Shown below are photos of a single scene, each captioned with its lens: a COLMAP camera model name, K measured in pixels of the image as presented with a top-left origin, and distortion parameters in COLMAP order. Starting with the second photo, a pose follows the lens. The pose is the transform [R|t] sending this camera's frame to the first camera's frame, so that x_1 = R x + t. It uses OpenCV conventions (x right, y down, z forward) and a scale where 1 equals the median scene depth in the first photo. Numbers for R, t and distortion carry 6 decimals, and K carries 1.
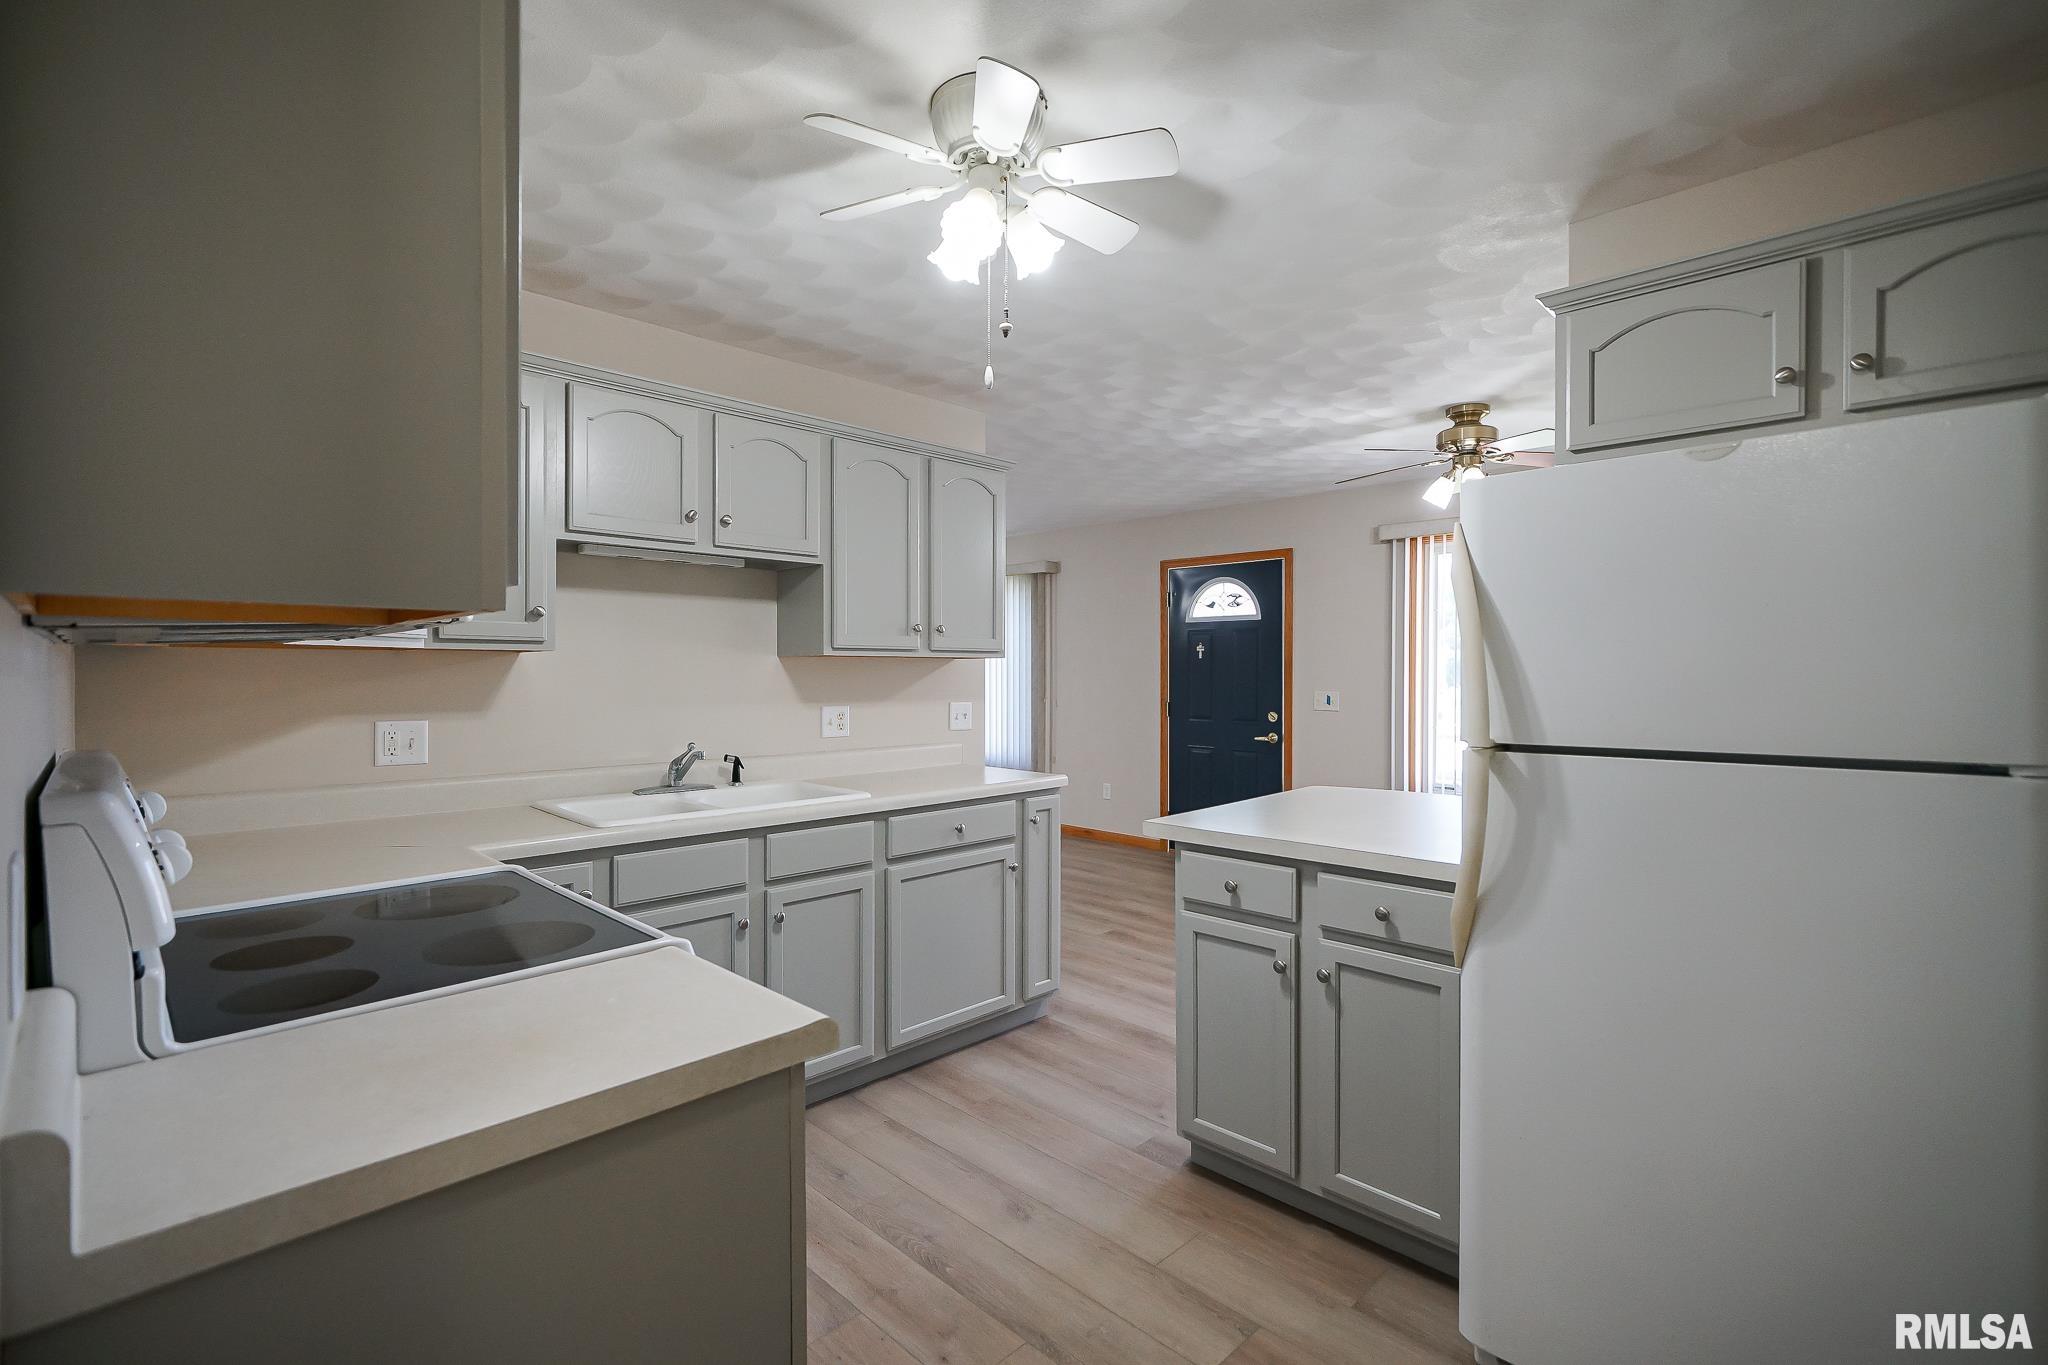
lens RADIAL K [[923.6, 0, 1006.3], [0, 923.6, 684.1], [0, 0, 1]] dist [-0.001925, 0.000101]
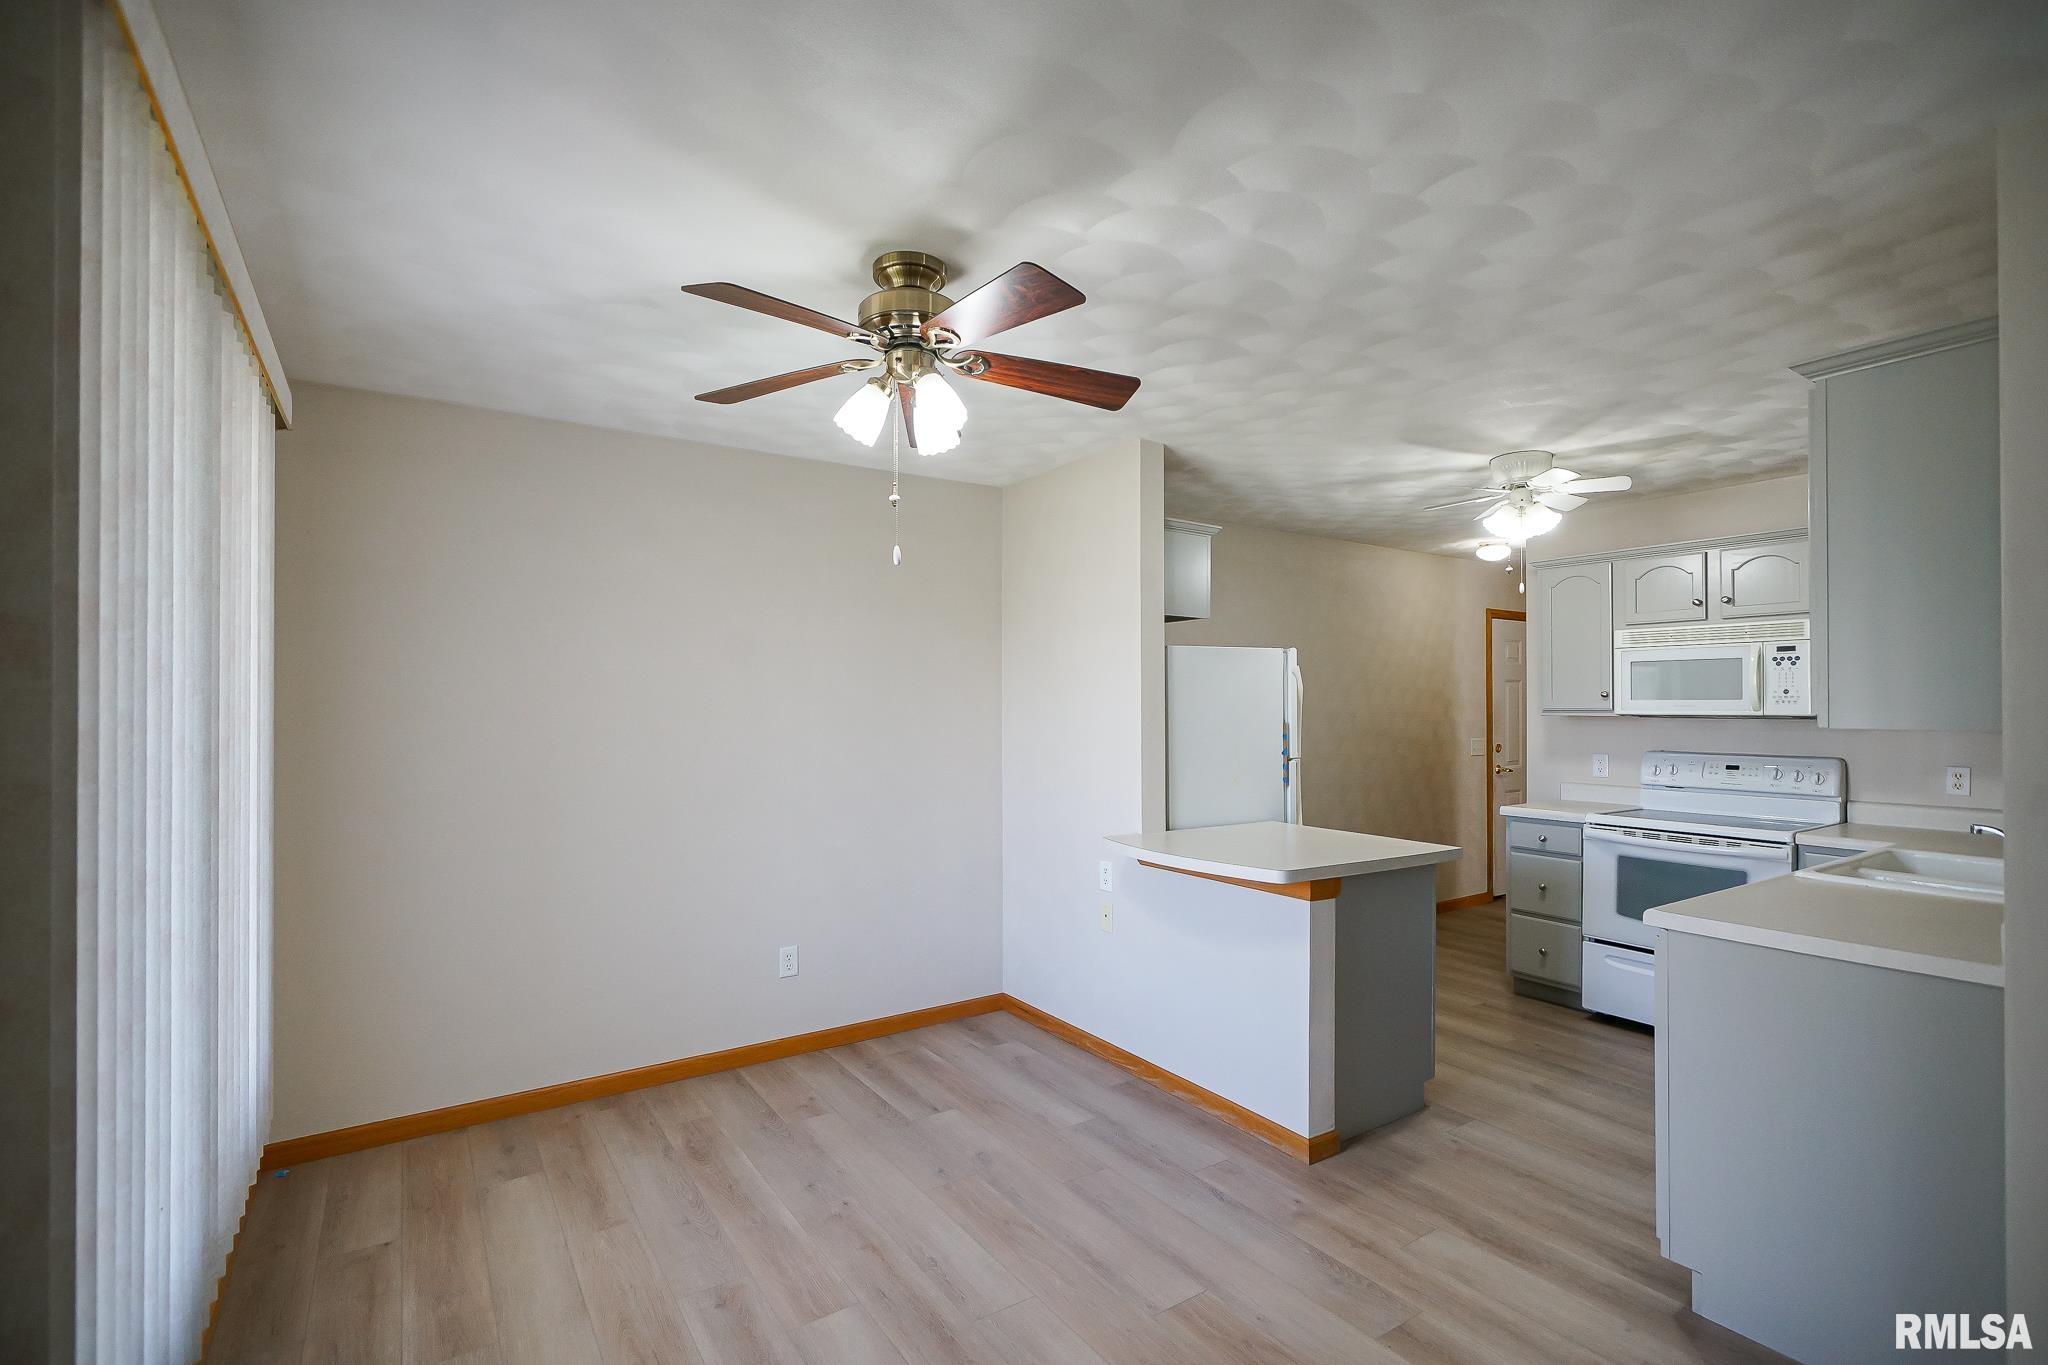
lens RADIAL K [[916.1, 0, 1029.1], [0, 916.1, 694.5], [0, 0, 1]] dist [-0.004131, 0.000483]
pose [[-0.984529, 0.002180, 0.175209, 0.220672], [0.002123, 0.999998, -0.000511, -0.030596], [-0.175209, -0.000131, -0.984531, 1.000432]]
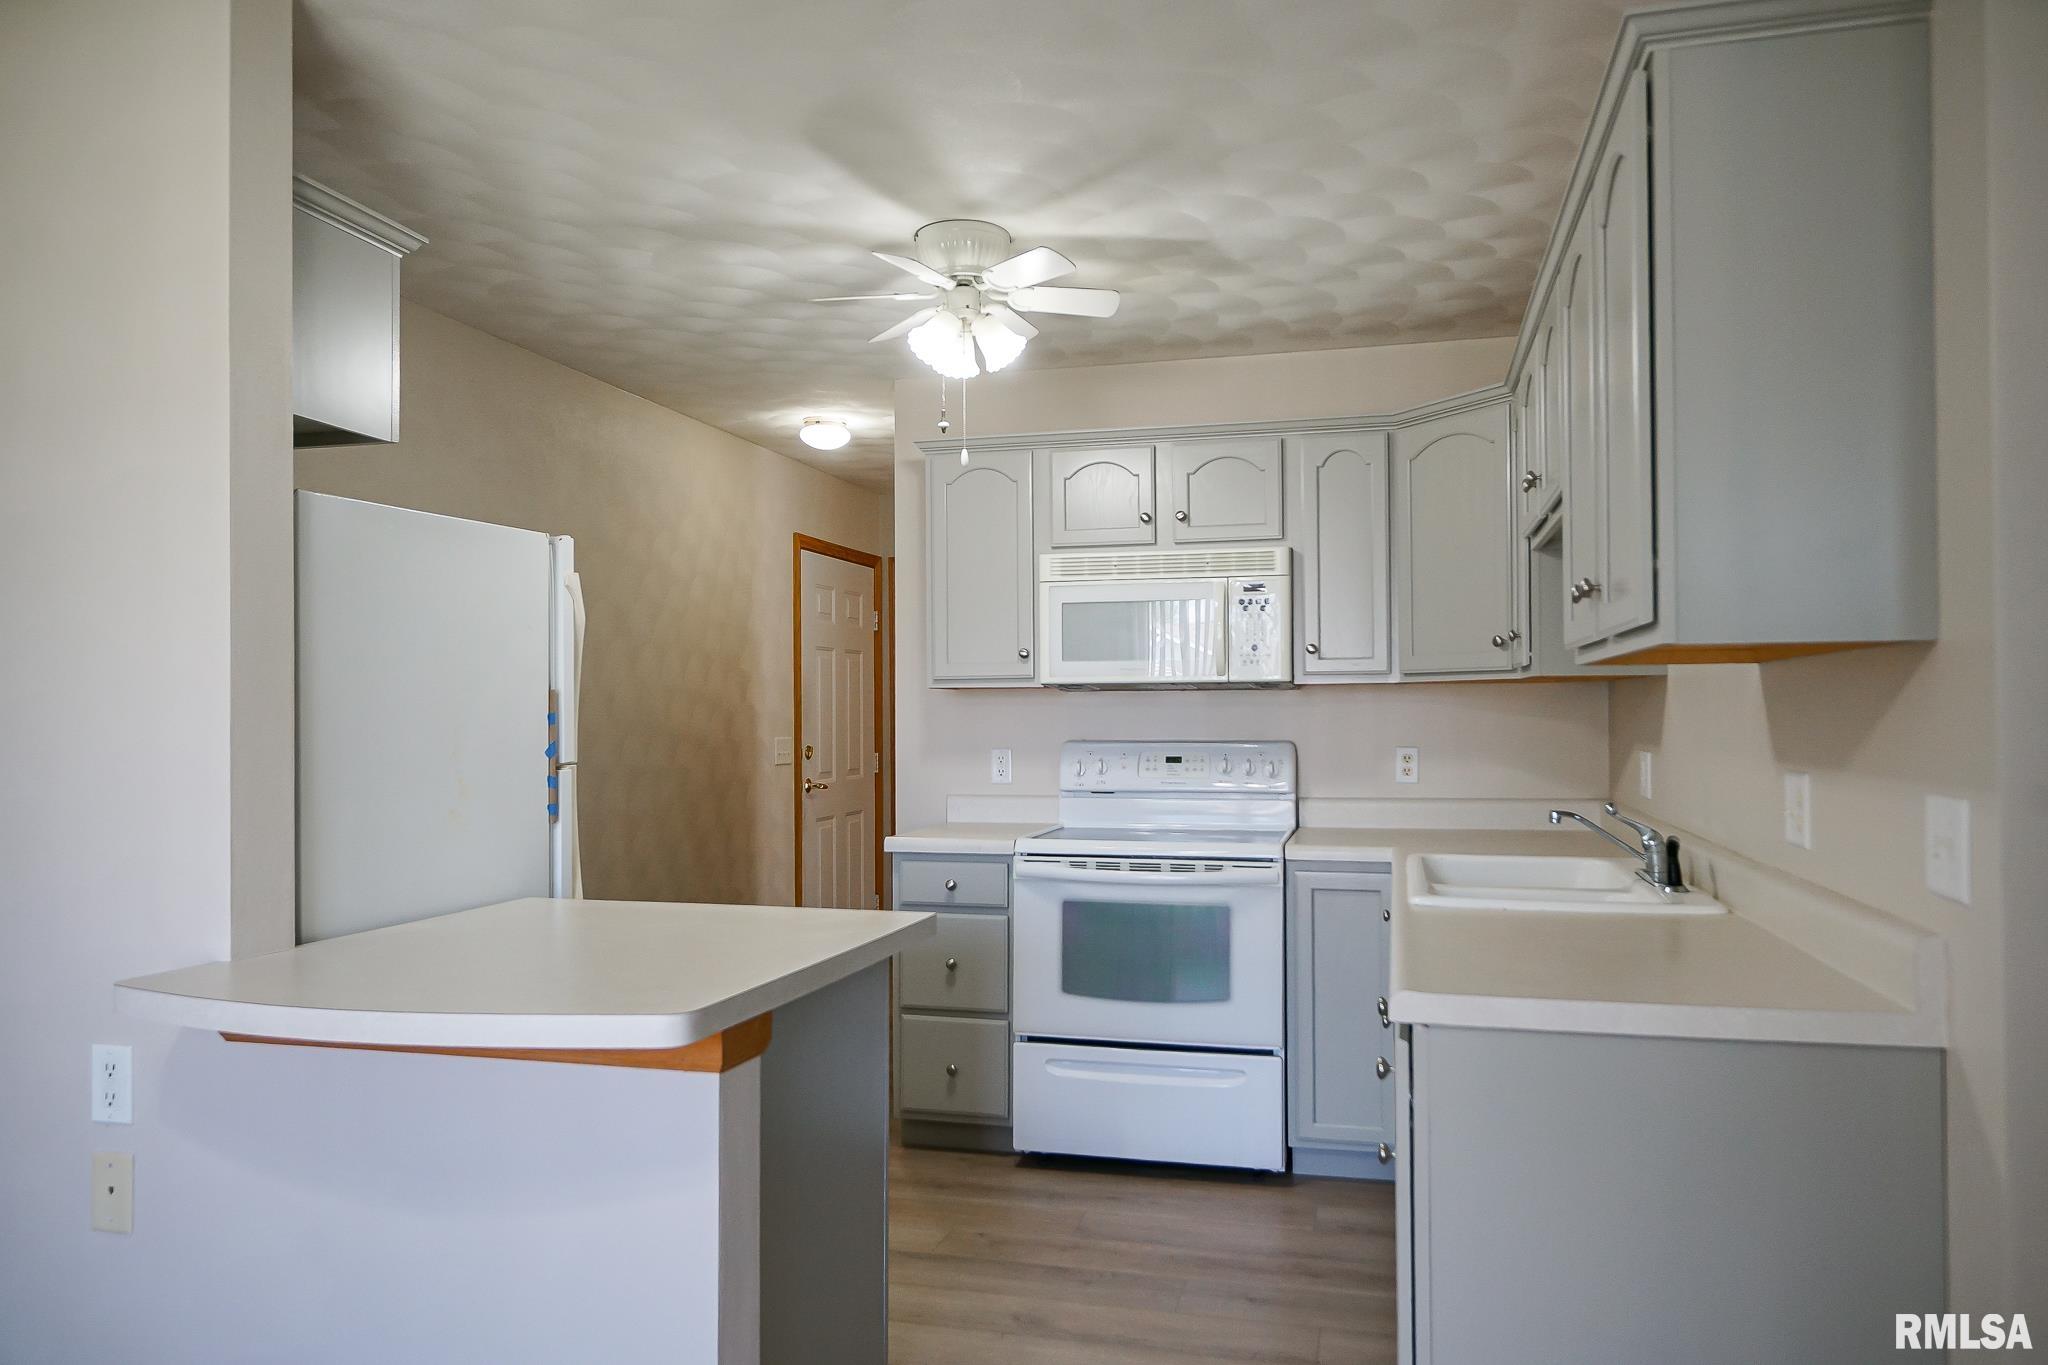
lens RADIAL K [[1369.0, 0, 1038.4], [0, 1369.0, 691.1], [0, 0, 1]] dist [-0.000284, 0.000484]
pose [[-0.852150, -0.003241, -0.523288, 0.260388], [-0.000810, 0.999988, -0.004874, -0.006483], [0.523298, -0.003729, -0.852142, 0.800512]]
